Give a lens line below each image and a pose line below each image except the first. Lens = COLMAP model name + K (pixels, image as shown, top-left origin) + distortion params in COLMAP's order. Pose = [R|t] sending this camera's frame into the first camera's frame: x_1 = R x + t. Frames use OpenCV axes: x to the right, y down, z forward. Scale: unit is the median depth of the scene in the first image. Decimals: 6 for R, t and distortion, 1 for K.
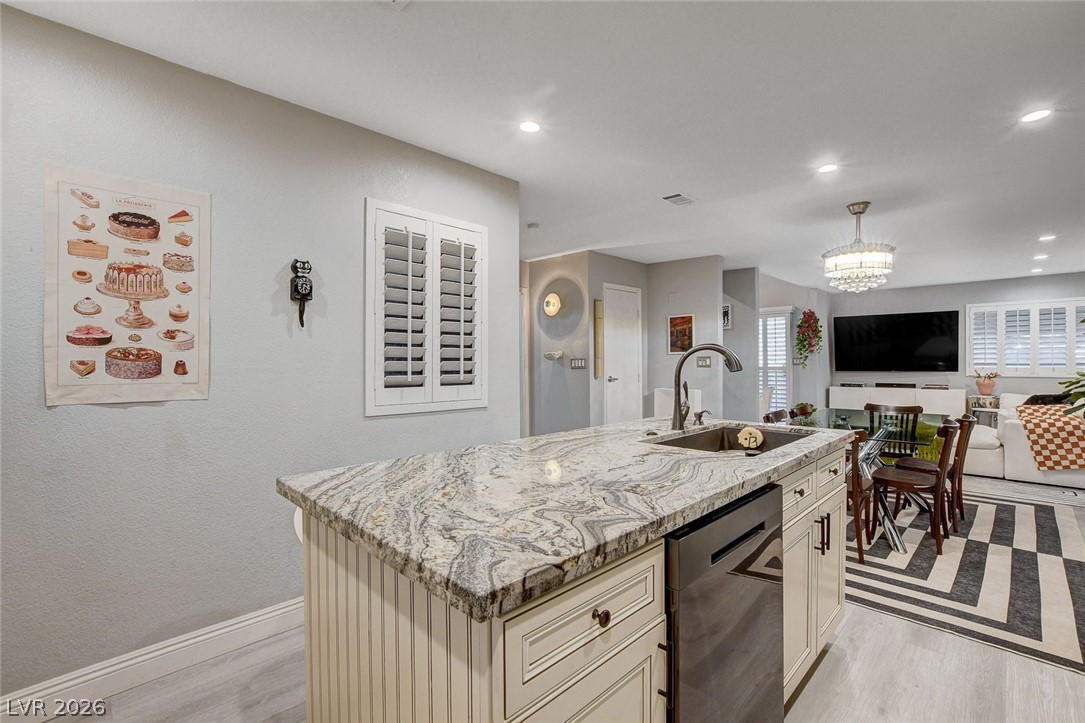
lens RADIAL K [[476.6, 0, 542.5], [0, 476.6, 361.5], [0, 0, 1]] dist [-0.025305, 0.004394]
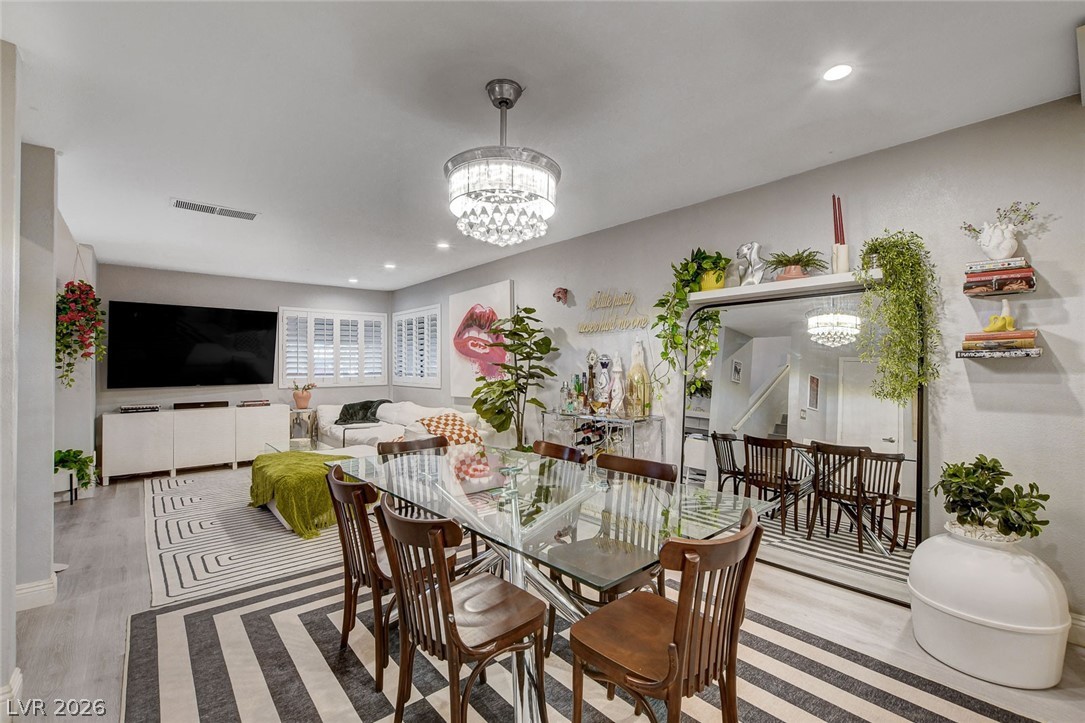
lens RADIAL K [[477.6, 0, 541.5], [0, 477.6, 360.7], [0, 0, 1]] dist [-0.021399, 0.001234]
pose [[0.075195, 0.015981, 0.997041, 0.078887], [0.007654, 0.999833, -0.016603, -0.002582], [-0.997139, 0.008880, 0.075060, 0.578061]]
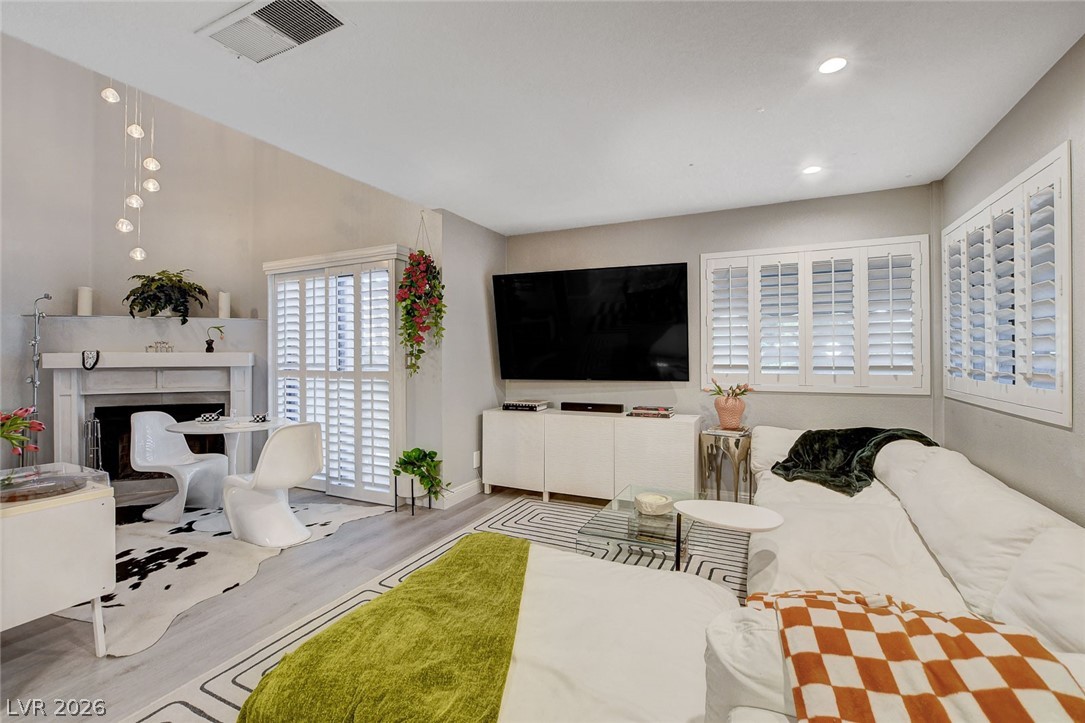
lens RADIAL K [[478.4, 0, 542.3], [0, 478.4, 351.6], [0, 0, 1]] dist [-0.022596, 0.000449]
pose [[0.943781, 0.005277, 0.330530, 0.720949], [-0.001707, 0.999937, -0.011090, -0.006794], [-0.330568, 0.009902, 0.943730, 0.712729]]
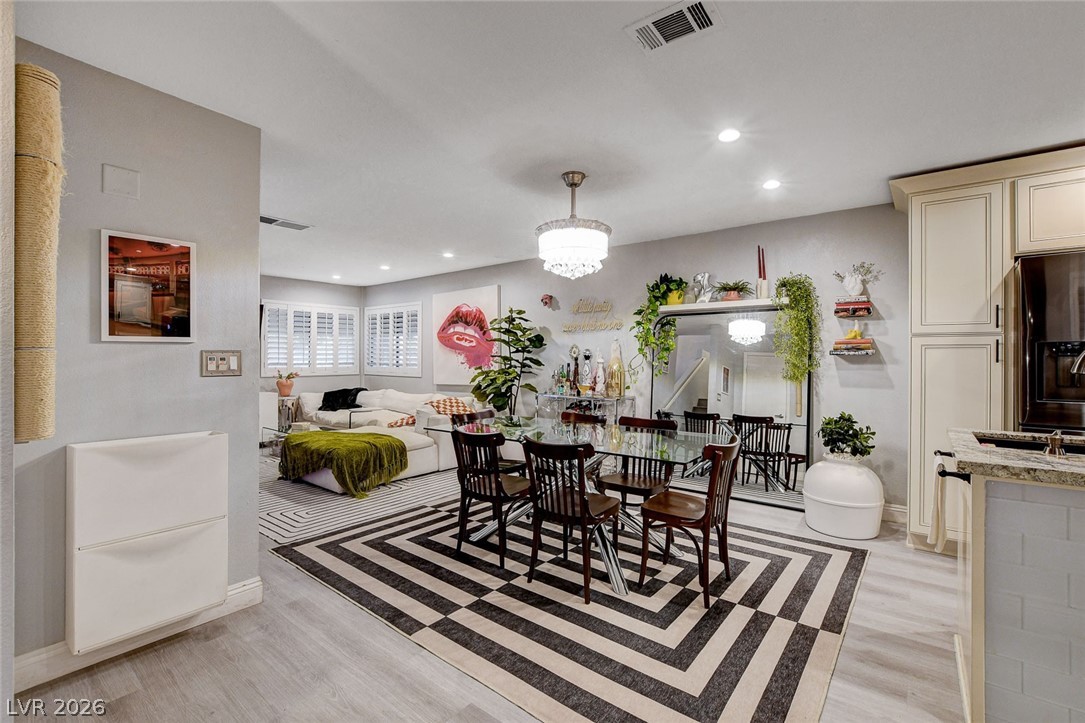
lens RADIAL K [[479.7, 0, 541.6], [0, 479.7, 357.1], [0, 0, 1]] dist [-0.023022, 0.000633]
pose [[-0.114495, 0.007079, 0.993399, -0.104604], [0.000804, 0.999975, -0.007033, -0.001478], [-0.993424, -0.000007, -0.114497, 0.727861]]
